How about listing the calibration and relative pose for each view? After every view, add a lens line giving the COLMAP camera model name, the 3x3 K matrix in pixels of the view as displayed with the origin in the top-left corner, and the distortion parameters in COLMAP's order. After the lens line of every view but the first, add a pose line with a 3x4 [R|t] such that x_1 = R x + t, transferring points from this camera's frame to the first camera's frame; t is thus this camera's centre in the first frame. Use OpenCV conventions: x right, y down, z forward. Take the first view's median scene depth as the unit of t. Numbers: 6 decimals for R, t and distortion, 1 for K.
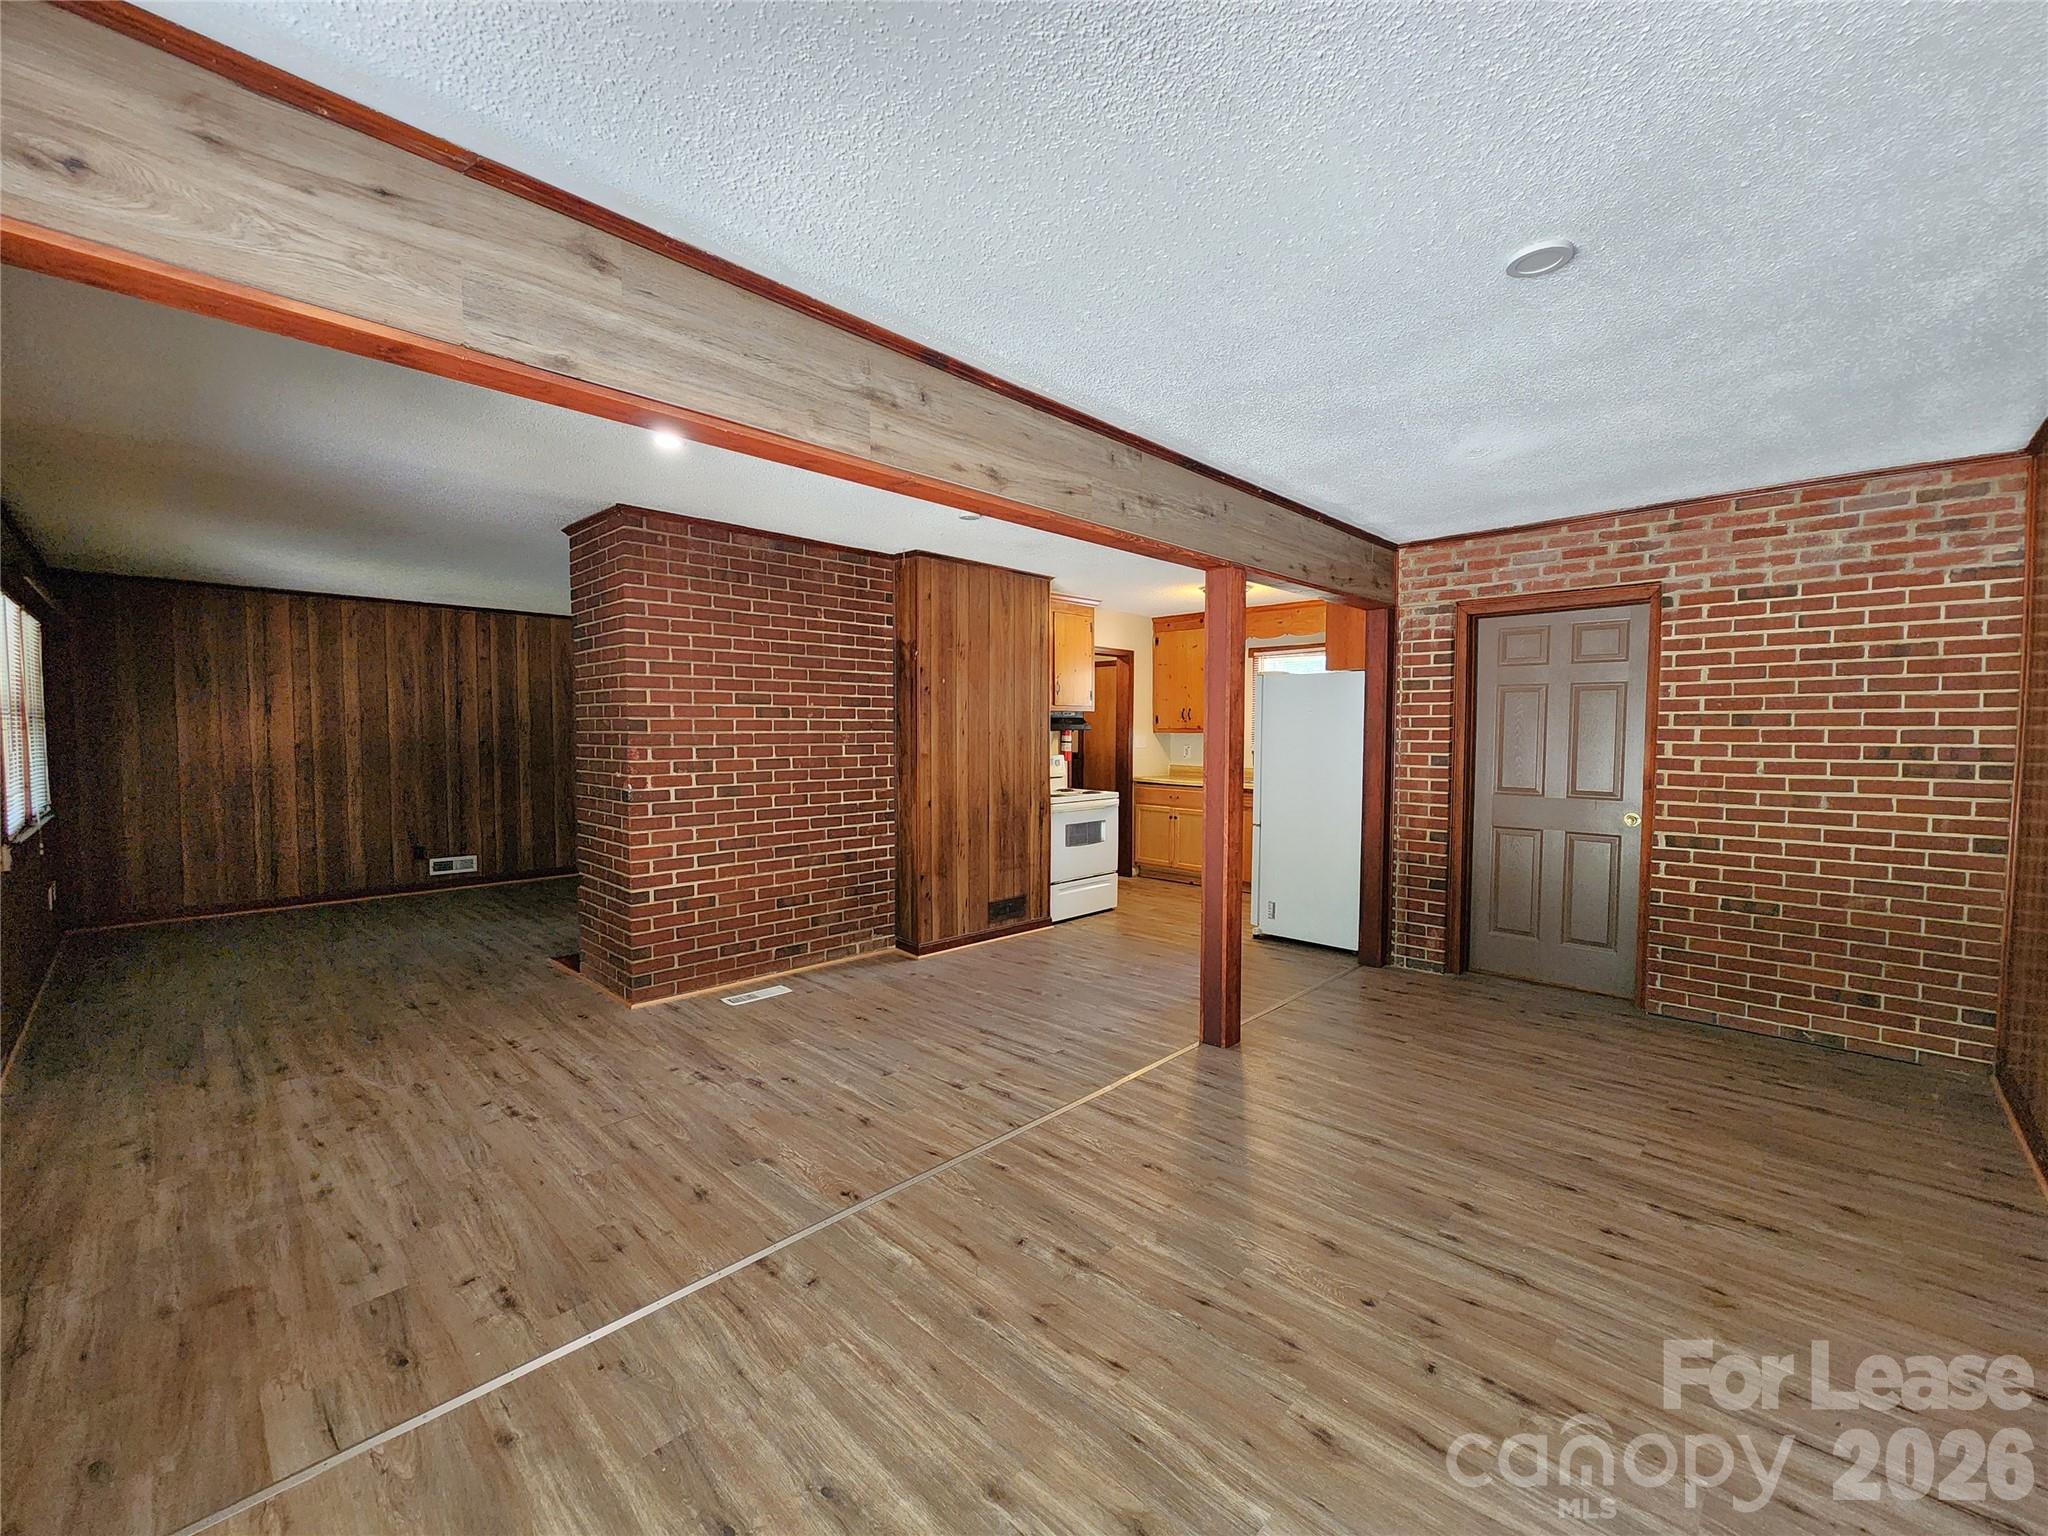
lens RADIAL K [[843.9, 0, 1027.0], [0, 843.9, 769.6], [0, 0, 1]] dist [-0.001066, 0.000347]
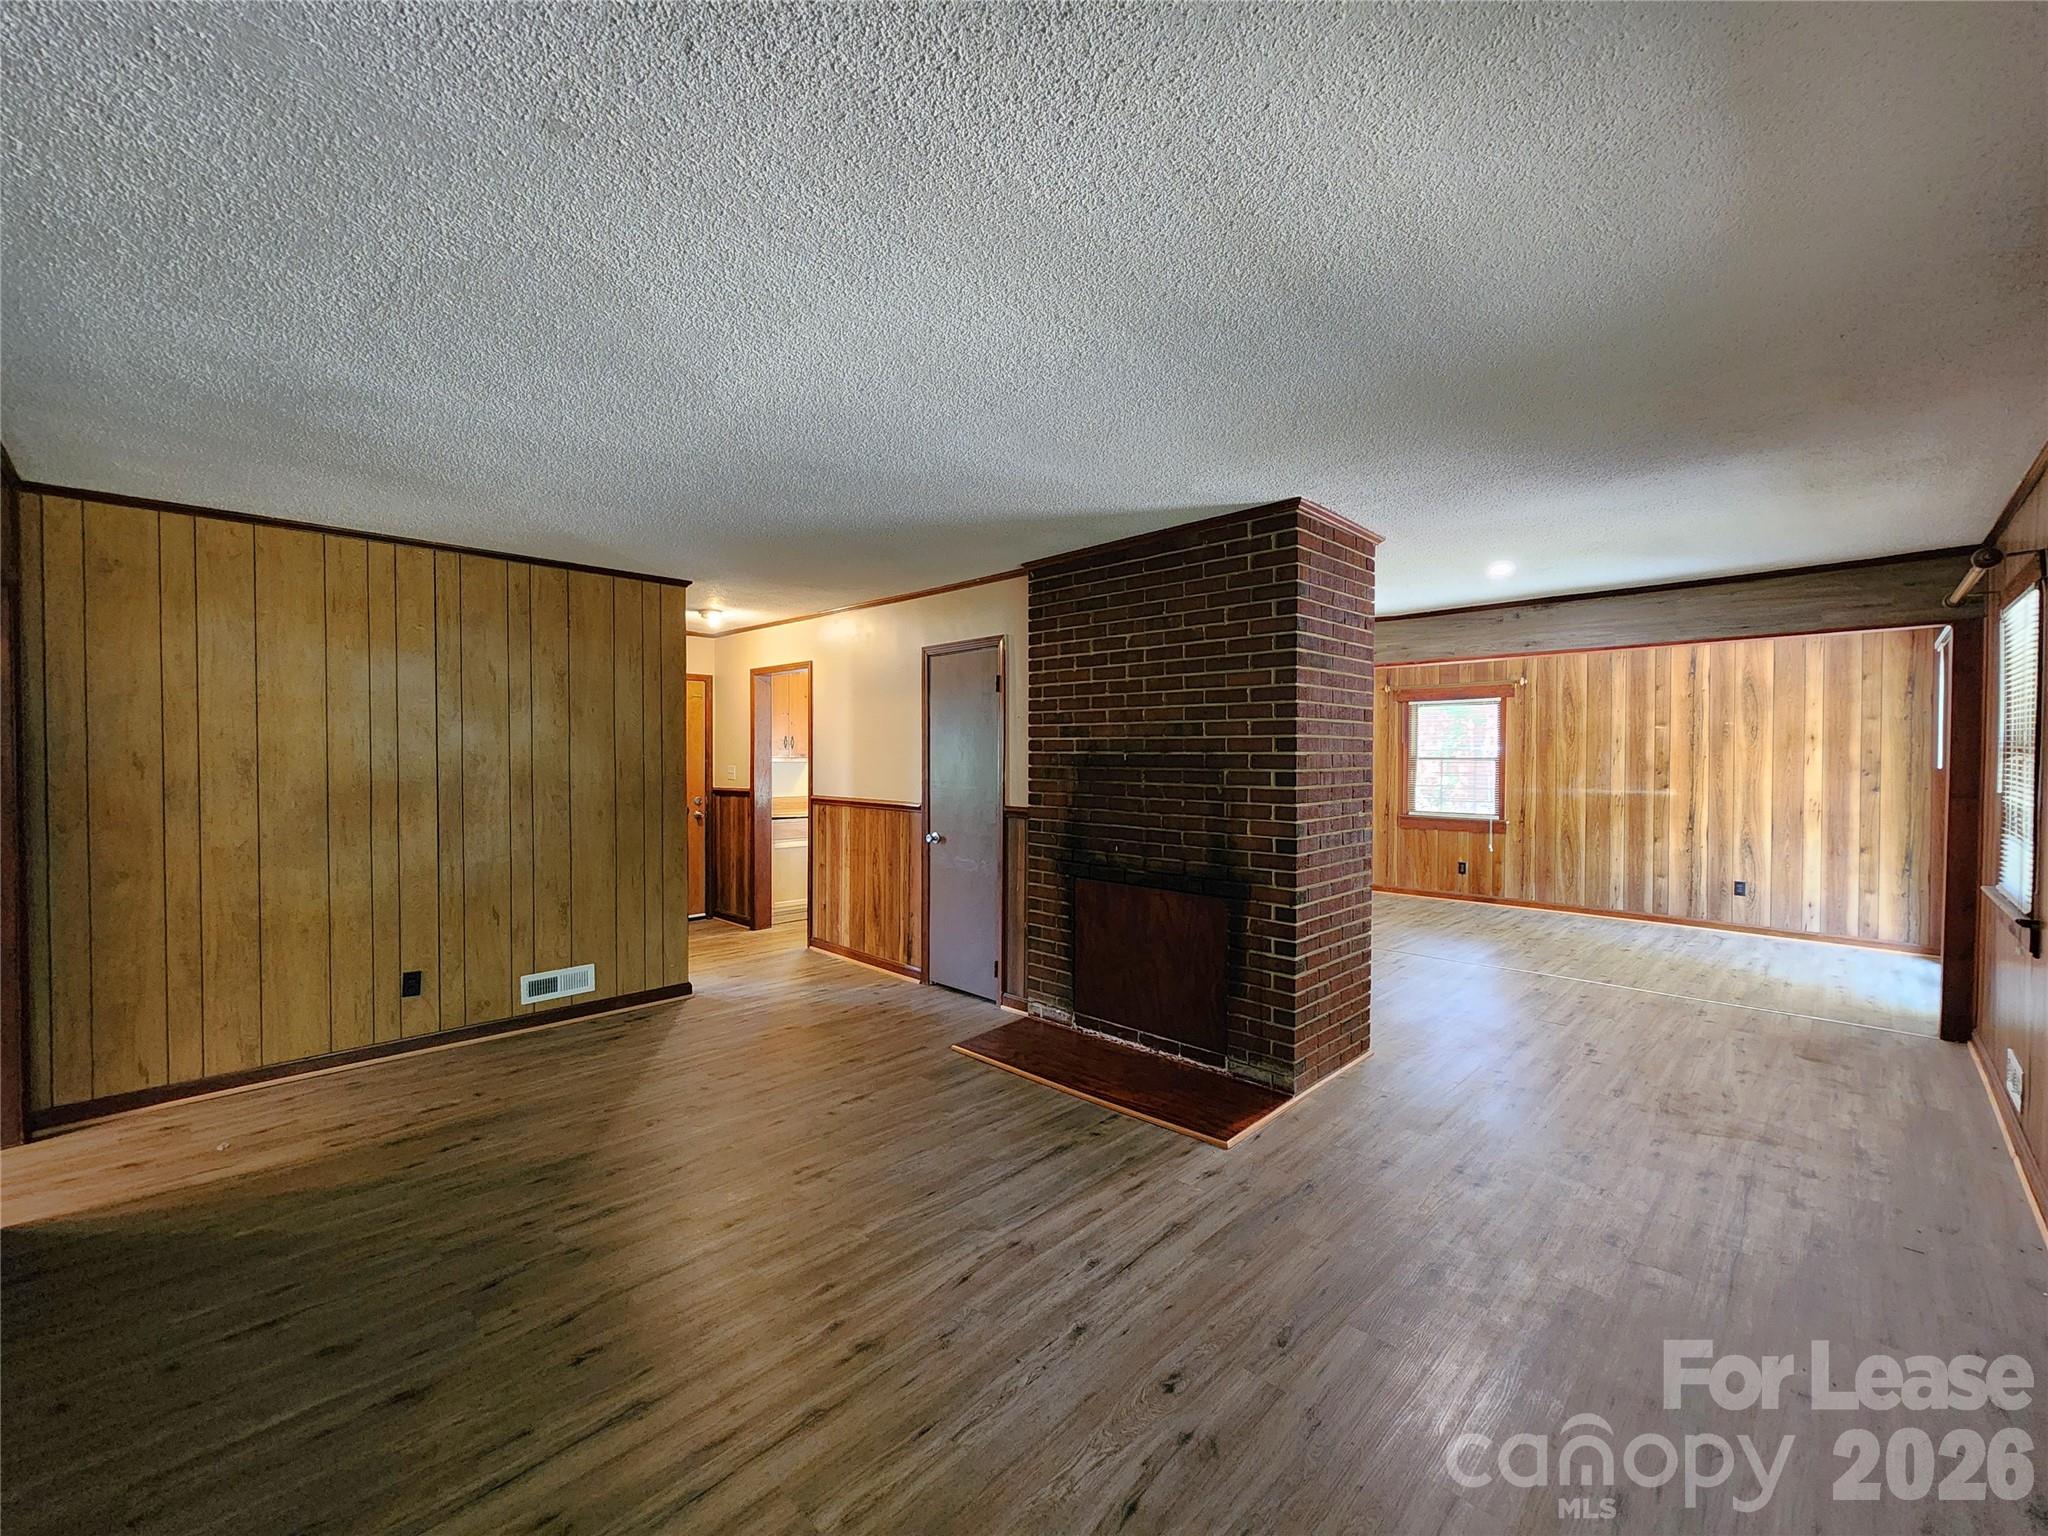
lens RADIAL K [[843.9, 0, 1023.0], [0, 843.9, 764.3], [0, 0, 1]] dist [-0.001066, 0.000347]
pose [[0.009806, -0.020842, 0.999735, -1.160564], [0.040232, 0.998981, 0.020432, -0.067925], [-0.999142, 0.040021, 0.010634, 1.112597]]
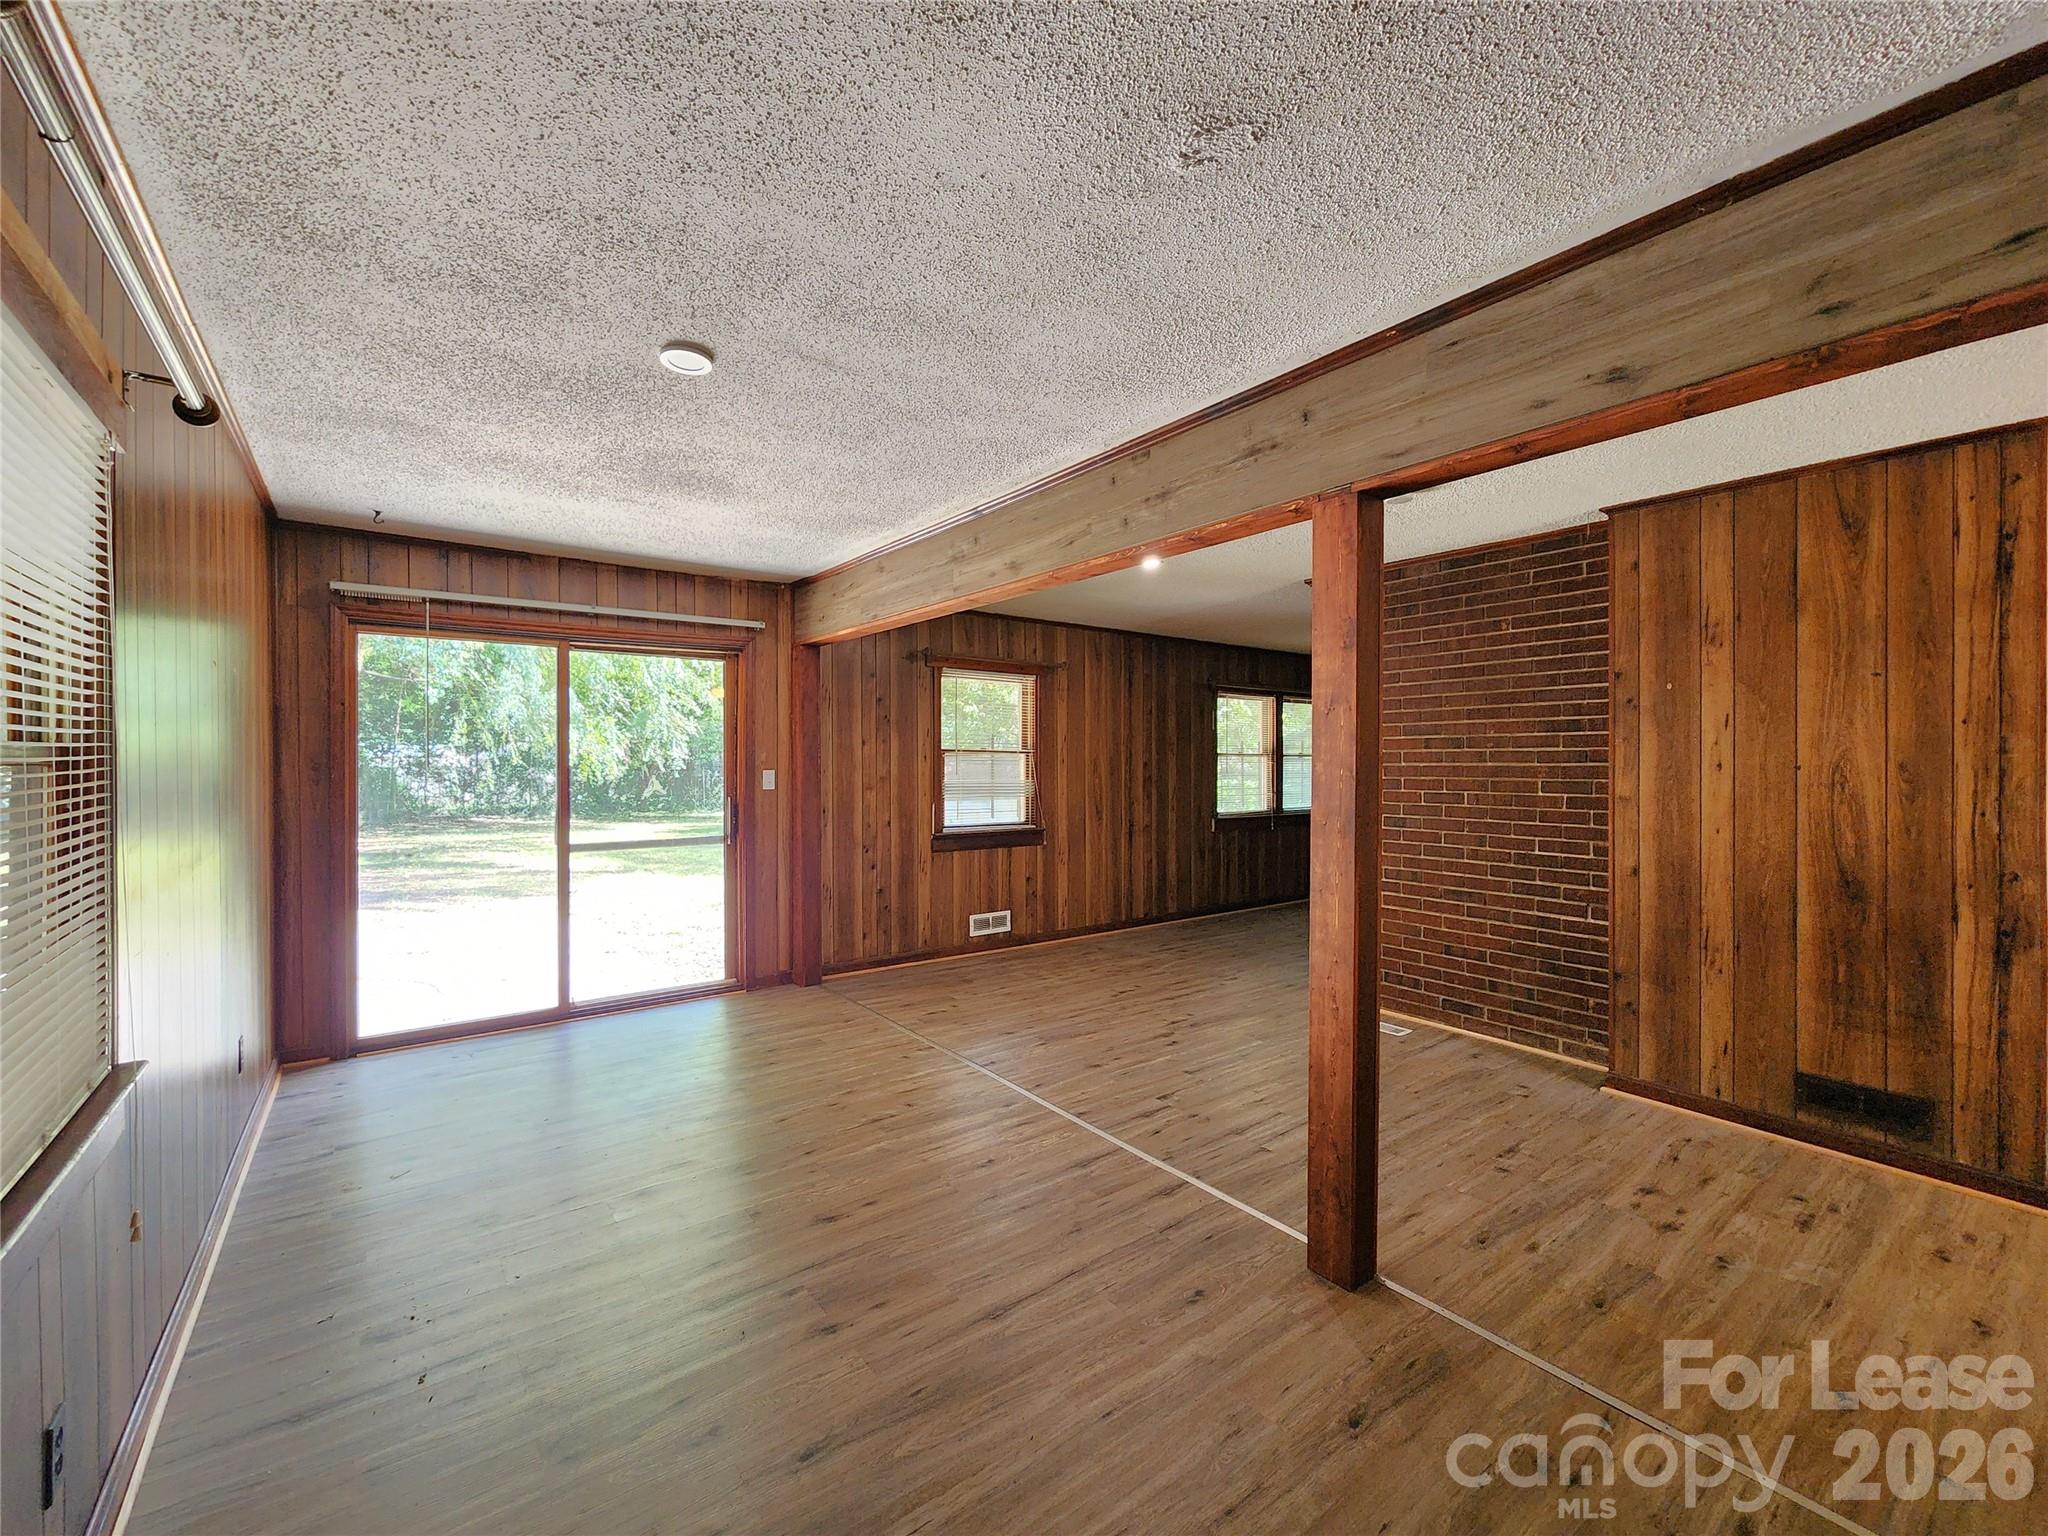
lens RADIAL K [[843.9, 0, 1024.4], [0, 843.9, 762.9], [0, 0, 1]] dist [-0.001066, 0.000347]
pose [[-0.158710, -0.003304, -0.987320, 0.625924], [-0.050389, 0.998718, 0.004758, -0.024054], [0.986039, 0.050506, -0.158673, 0.618165]]
